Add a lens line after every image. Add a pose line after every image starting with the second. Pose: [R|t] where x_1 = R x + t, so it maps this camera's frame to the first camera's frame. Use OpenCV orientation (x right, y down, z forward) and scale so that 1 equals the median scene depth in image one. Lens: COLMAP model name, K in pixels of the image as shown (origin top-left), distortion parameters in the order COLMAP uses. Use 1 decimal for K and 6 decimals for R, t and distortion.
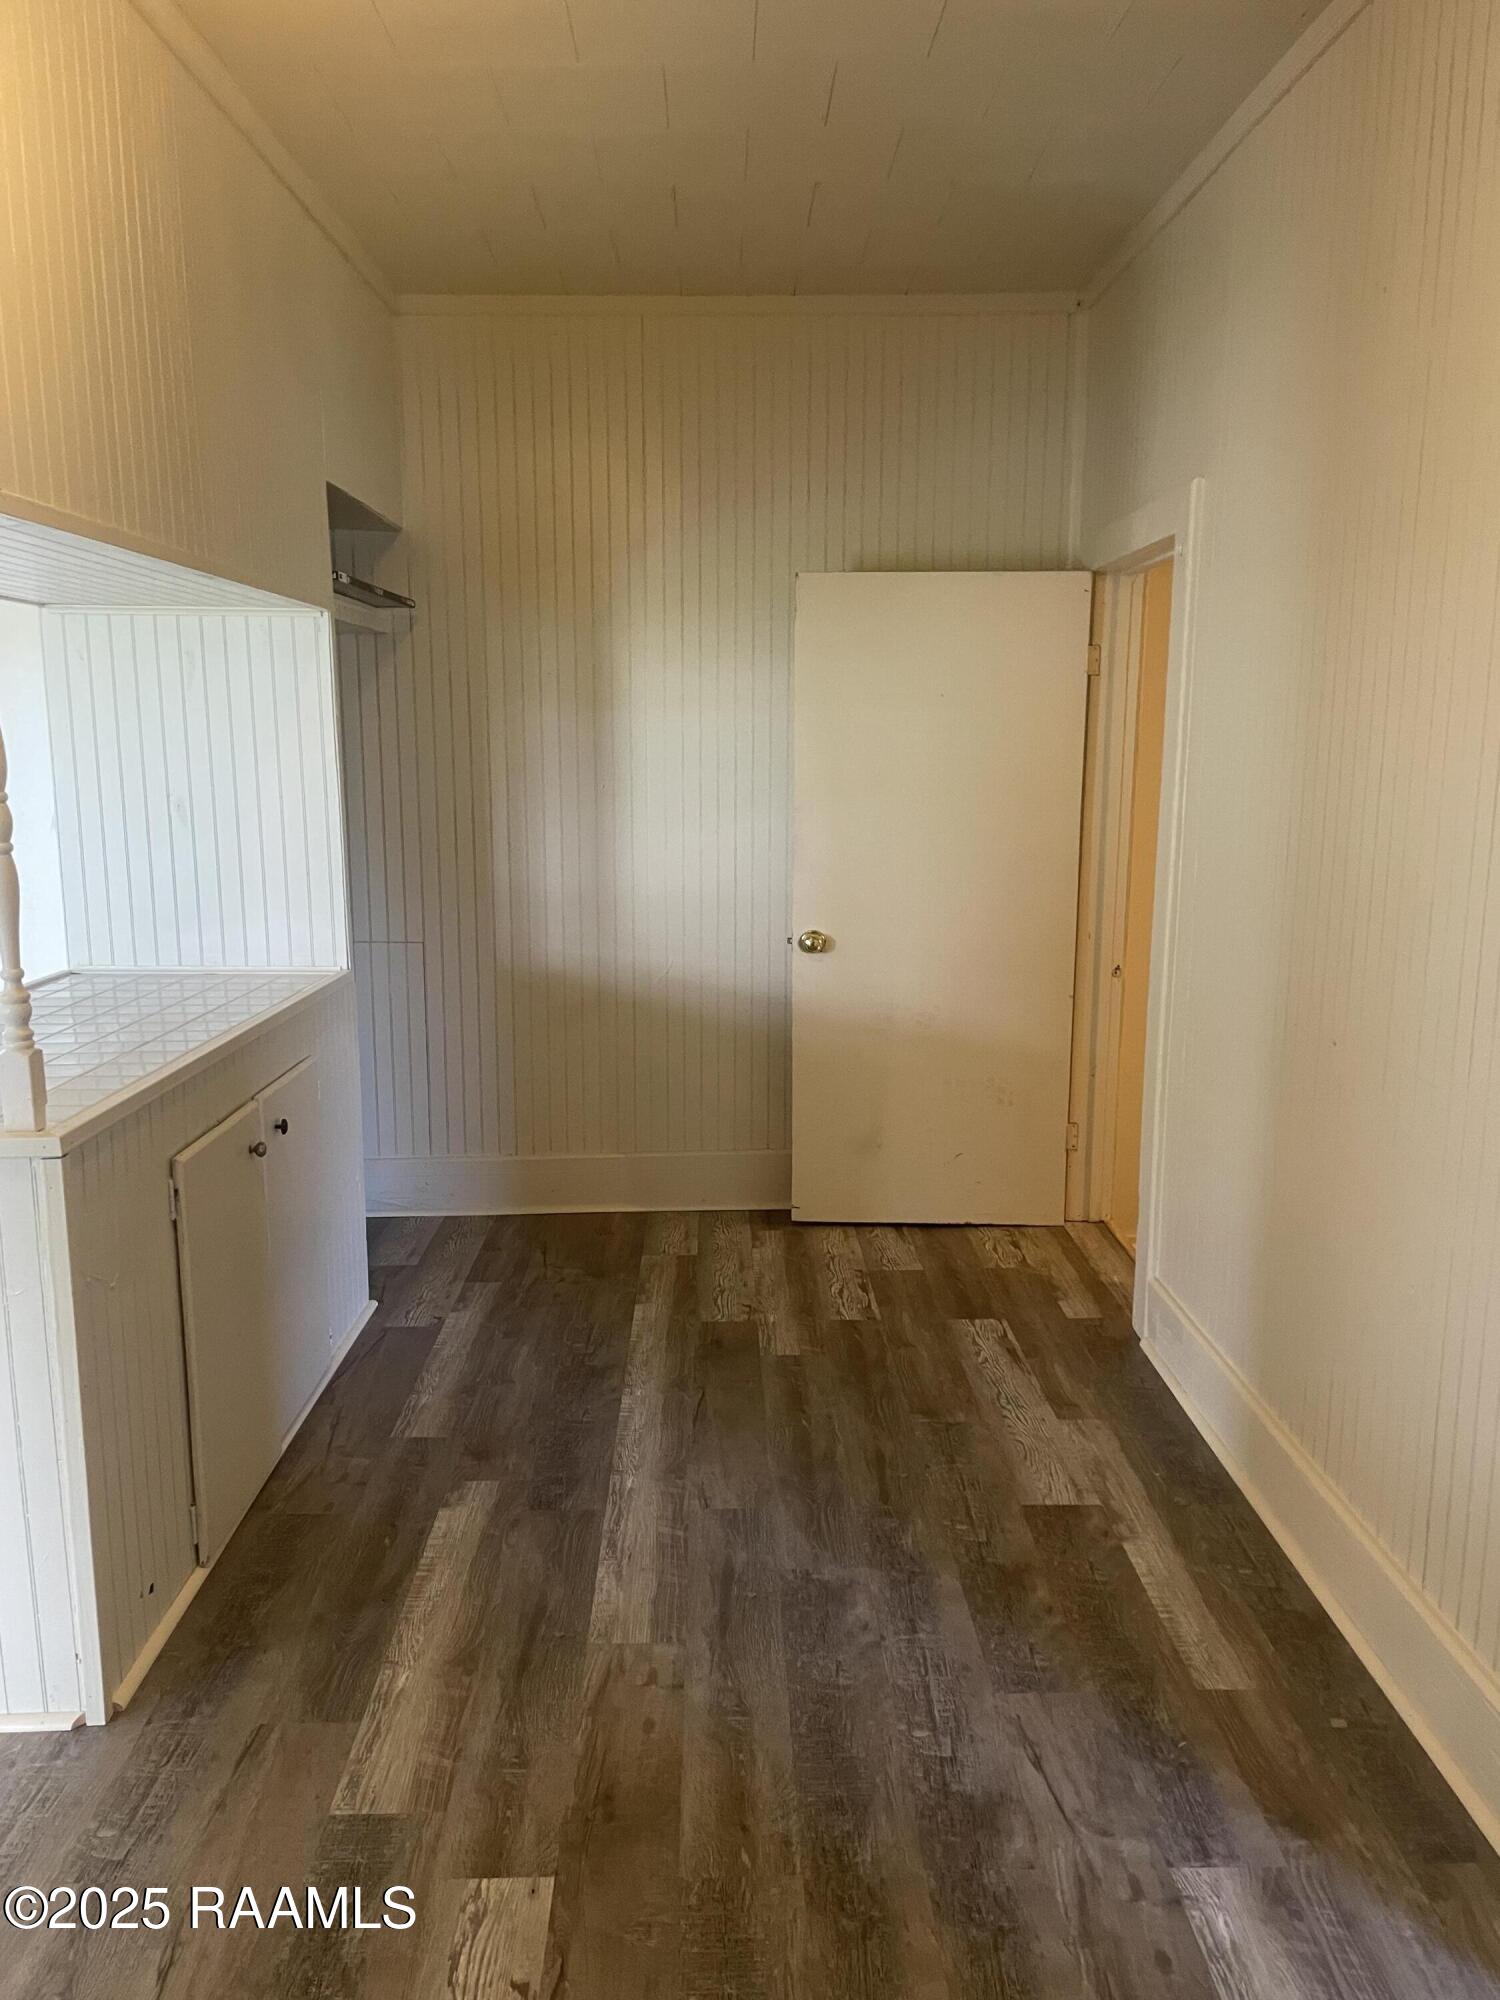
lens RADIAL K [[1536.2, 0, 754.9], [0, 1536.2, 1000.7], [0, 0, 1]] dist [0.082858, -0.113605]
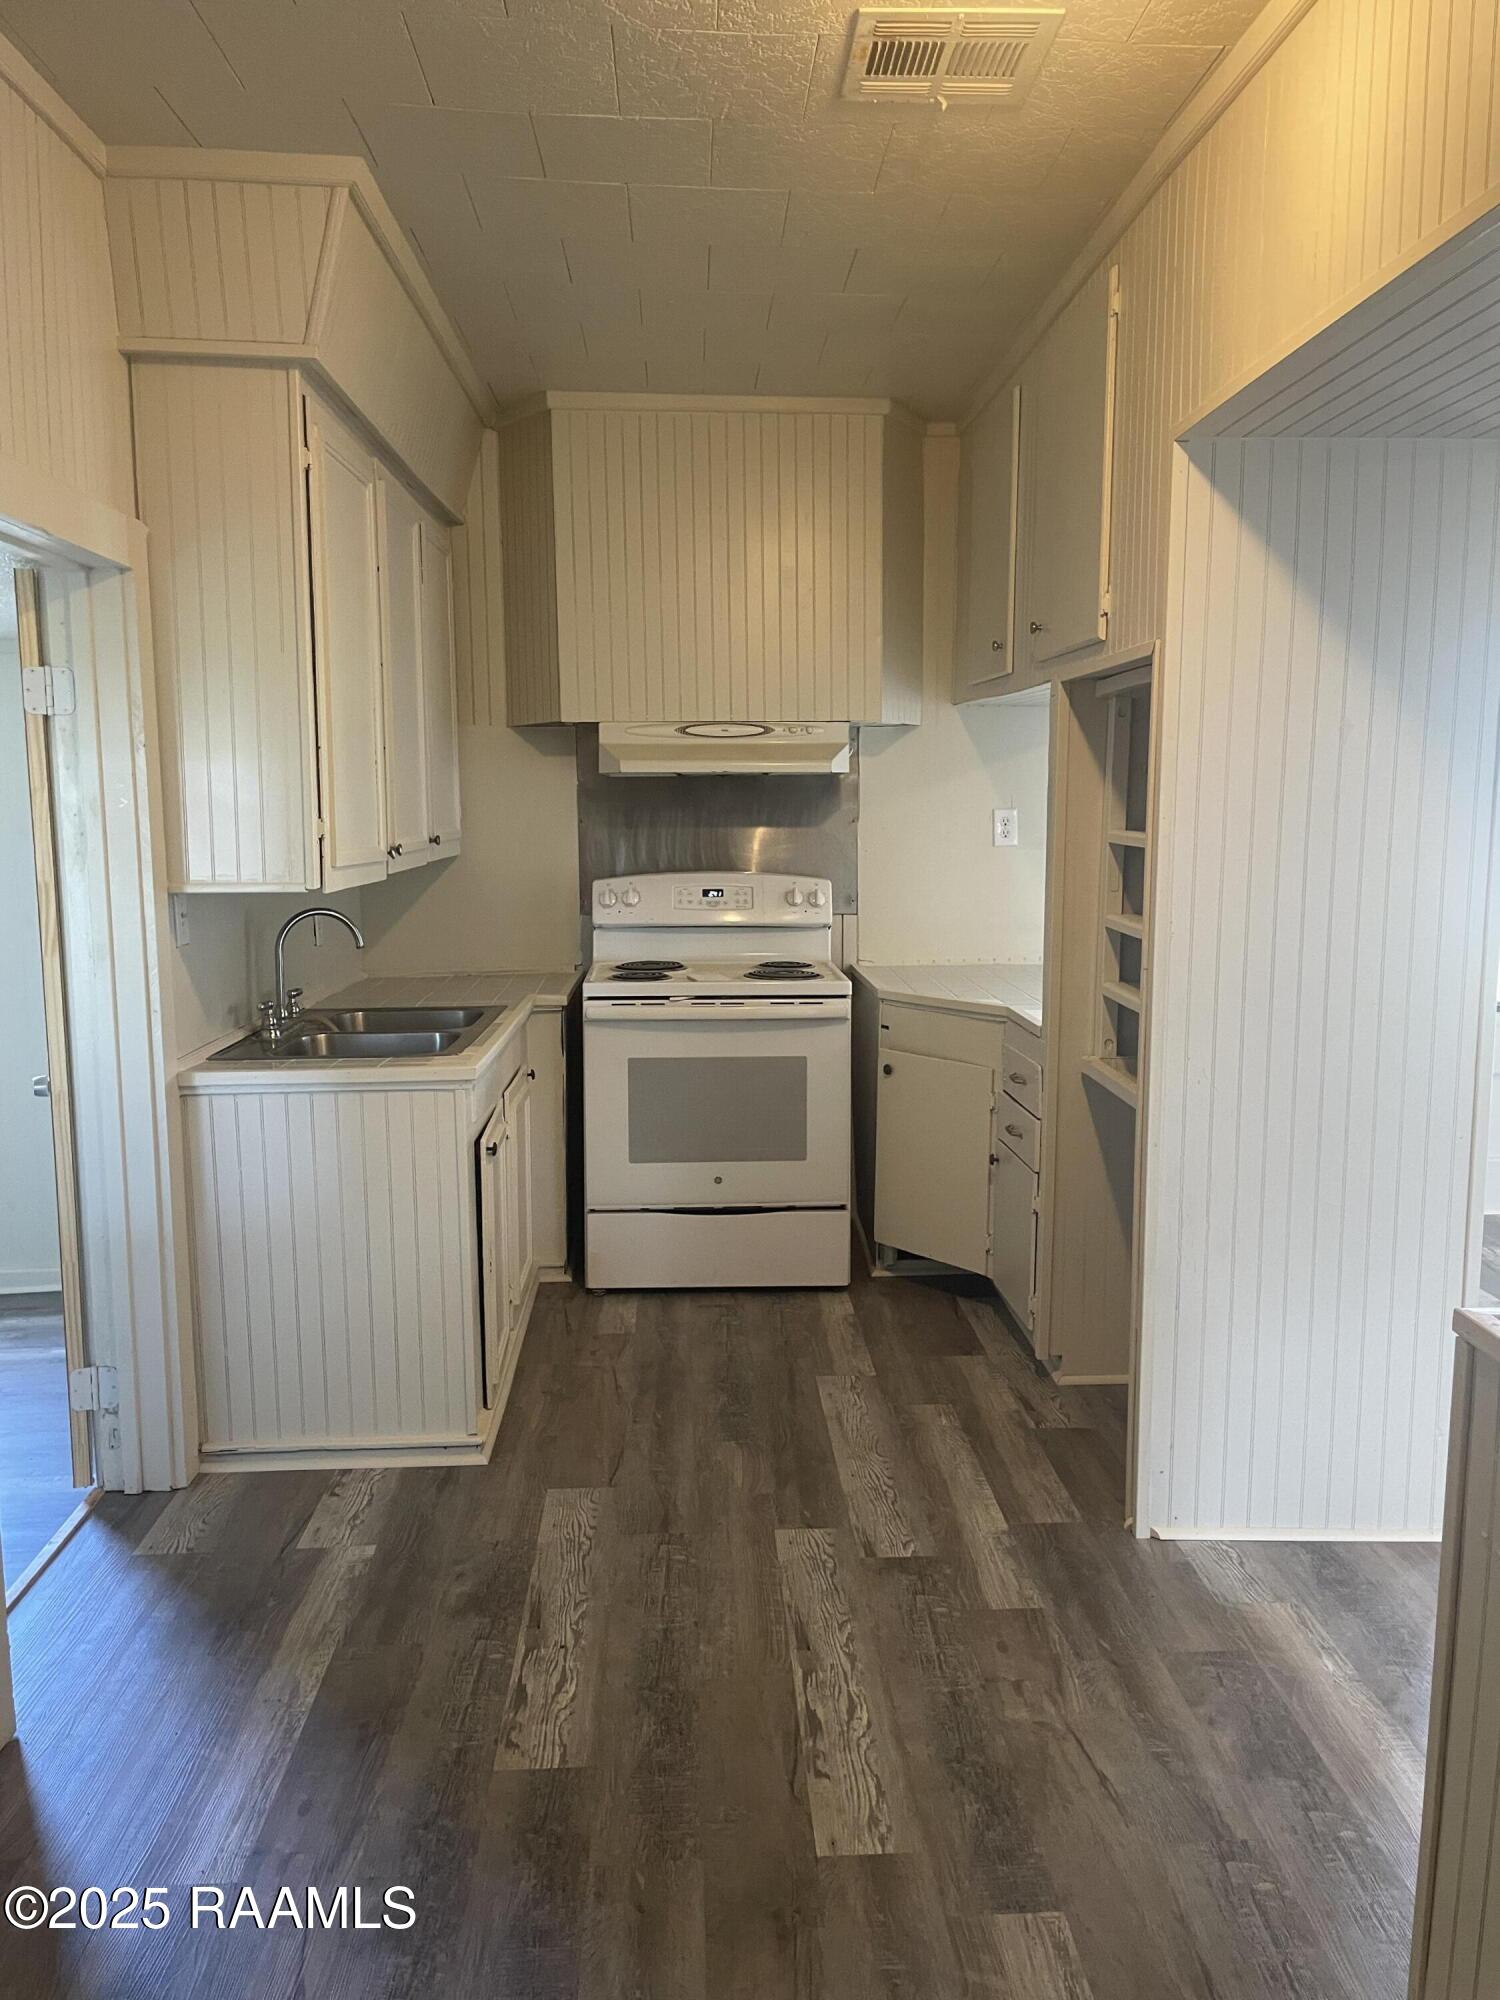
lens RADIAL K [[1536.2, 0, 763.1], [0, 1536.2, 1006.6], [0, 0, 1]] dist [0.082858, -0.113605]
pose [[-0.999676, 0.000213, -0.025462, -0.056388], [-0.007351, 0.954983, 0.296569, -0.295663], [0.024379, 0.296660, -0.954672, 1.673223]]
